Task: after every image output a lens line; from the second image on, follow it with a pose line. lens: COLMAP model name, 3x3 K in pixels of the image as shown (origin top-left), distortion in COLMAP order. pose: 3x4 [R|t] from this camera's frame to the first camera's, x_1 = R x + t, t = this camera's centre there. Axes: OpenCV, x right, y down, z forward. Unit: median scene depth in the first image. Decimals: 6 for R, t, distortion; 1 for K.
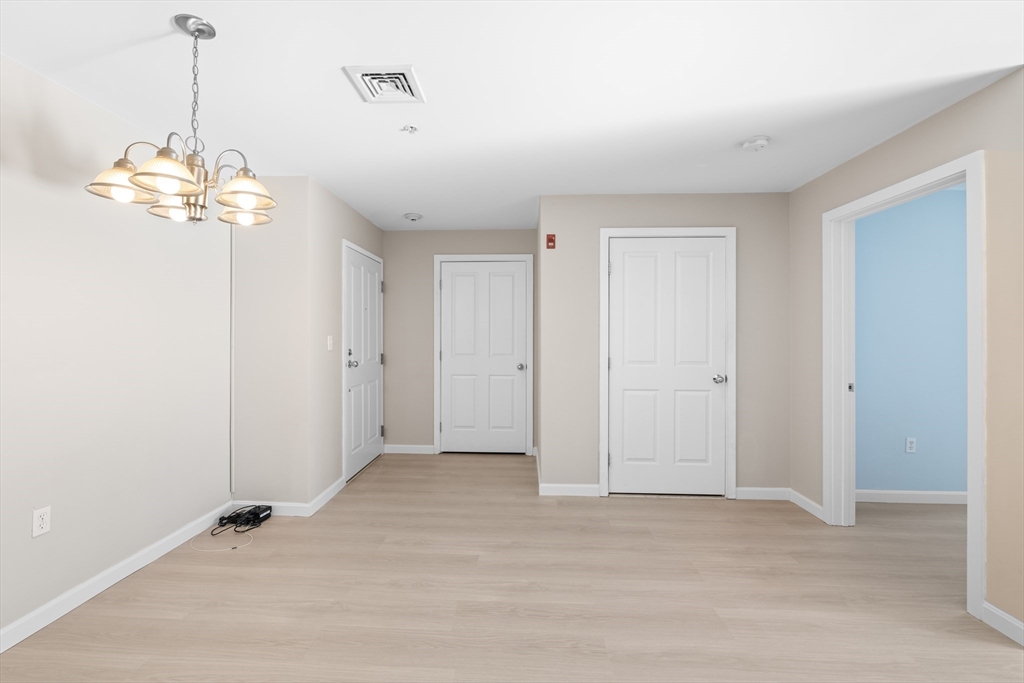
lens RADIAL K [[438.9, 0, 509.9], [0, 438.9, 334.6], [0, 0, 1]] dist [-0.008885, 0.000123]
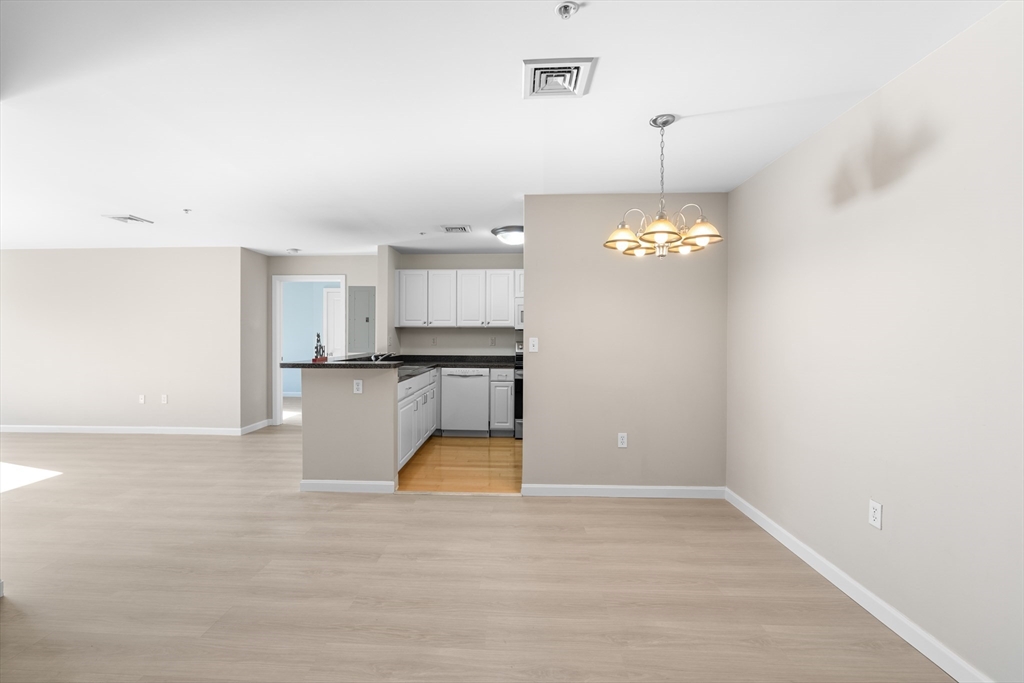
lens RADIAL K [[438.9, 0, 506.6], [0, 438.9, 339.4], [0, 0, 1]] dist [-0.008885, 0.000123]
pose [[-0.999929, -0.005661, -0.010444, -0.092725], [-0.005638, 0.999982, -0.002177, 0.005579], [0.010456, -0.002118, -0.999943, 1.141754]]
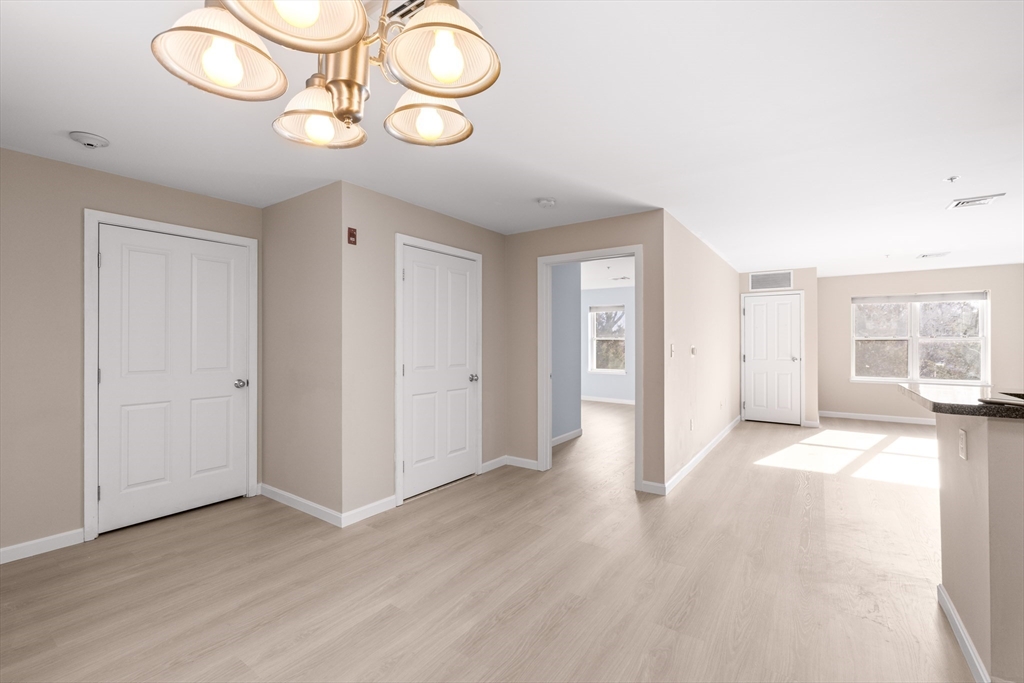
lens RADIAL K [[438.9, 0, 509.9], [0, 438.9, 344.3], [0, 0, 1]] dist [-0.008885, 0.000123]
pose [[0.540236, -0.011575, 0.841434, -0.486248], [-0.002191, 0.999883, 0.015161, -0.010073], [-0.841511, -0.010034, 0.540147, 0.262313]]
